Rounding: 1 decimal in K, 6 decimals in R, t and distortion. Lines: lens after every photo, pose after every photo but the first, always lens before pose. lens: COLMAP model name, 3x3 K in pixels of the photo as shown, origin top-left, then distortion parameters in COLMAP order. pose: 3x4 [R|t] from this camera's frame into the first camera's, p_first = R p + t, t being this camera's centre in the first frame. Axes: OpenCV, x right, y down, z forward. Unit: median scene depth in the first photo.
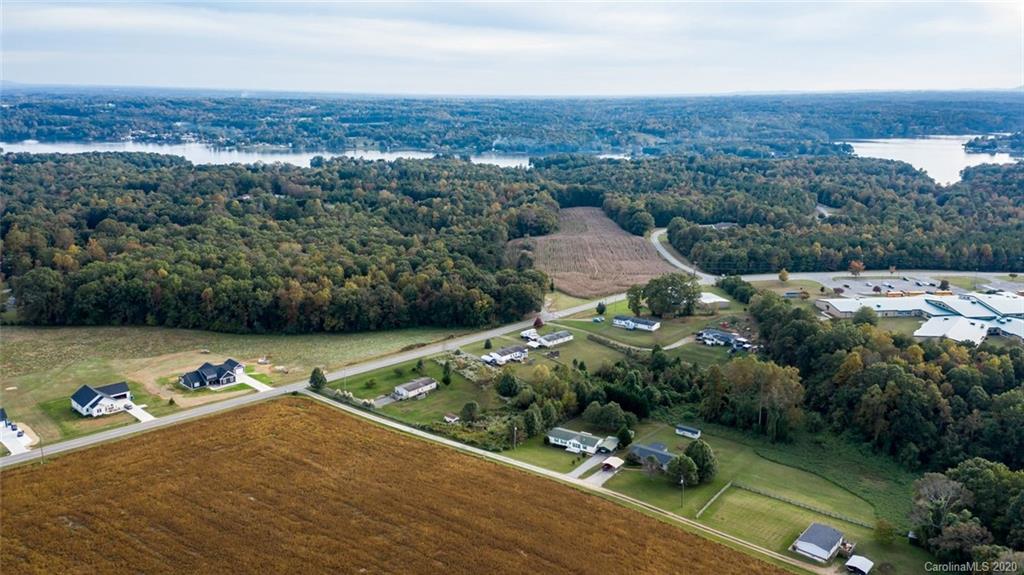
lens RADIAL K [[790.3, 0, 511.8], [0, 790.3, 293.5], [0, 0, 1]] dist [0.243484, -0.308308]
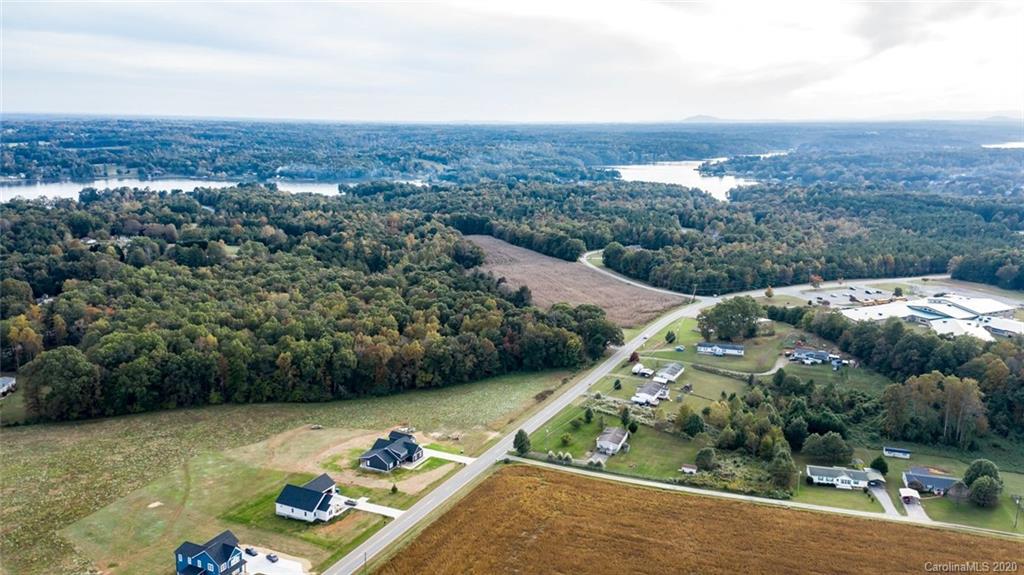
lens RADIAL K [[790.3, 0, 511.6], [0, 790.3, 294.8], [0, 0, 1]] dist [0.243484, -0.308308]
pose [[0.944244, -0.067865, 0.322176, -0.325280], [0.076955, 0.996913, -0.015547, -0.027675], [-0.320126, 0.039473, 0.946552, 0.093920]]
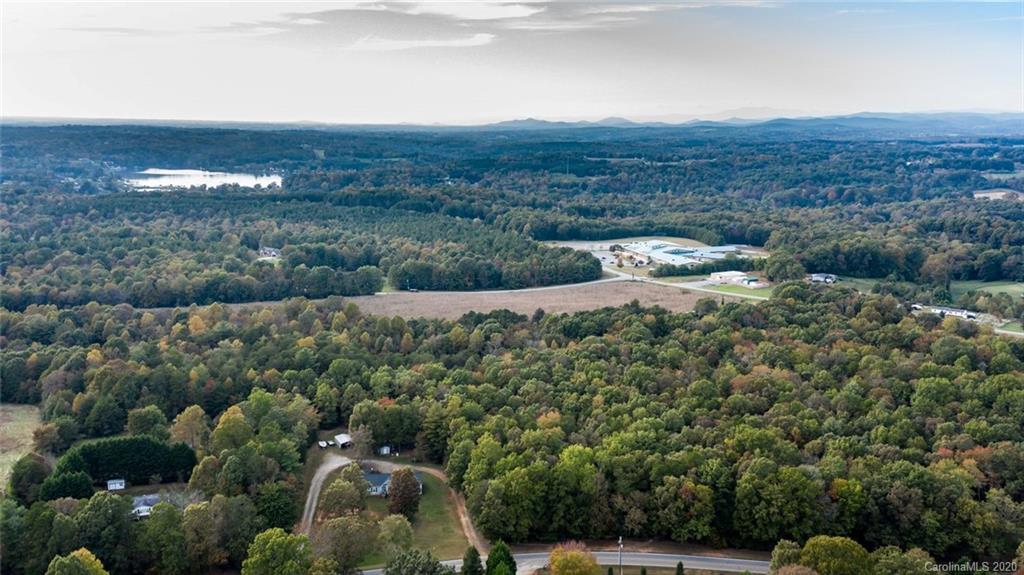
lens RADIAL K [[790.3, 0, 510.1], [0, 790.3, 288.6], [0, 0, 1]] dist [0.243484, -0.308308]
pose [[-0.140109, -0.206659, 0.968329, -0.852517], [0.233089, 0.943607, 0.235109, -0.315016], [-0.962309, 0.258648, -0.084038, 1.254238]]
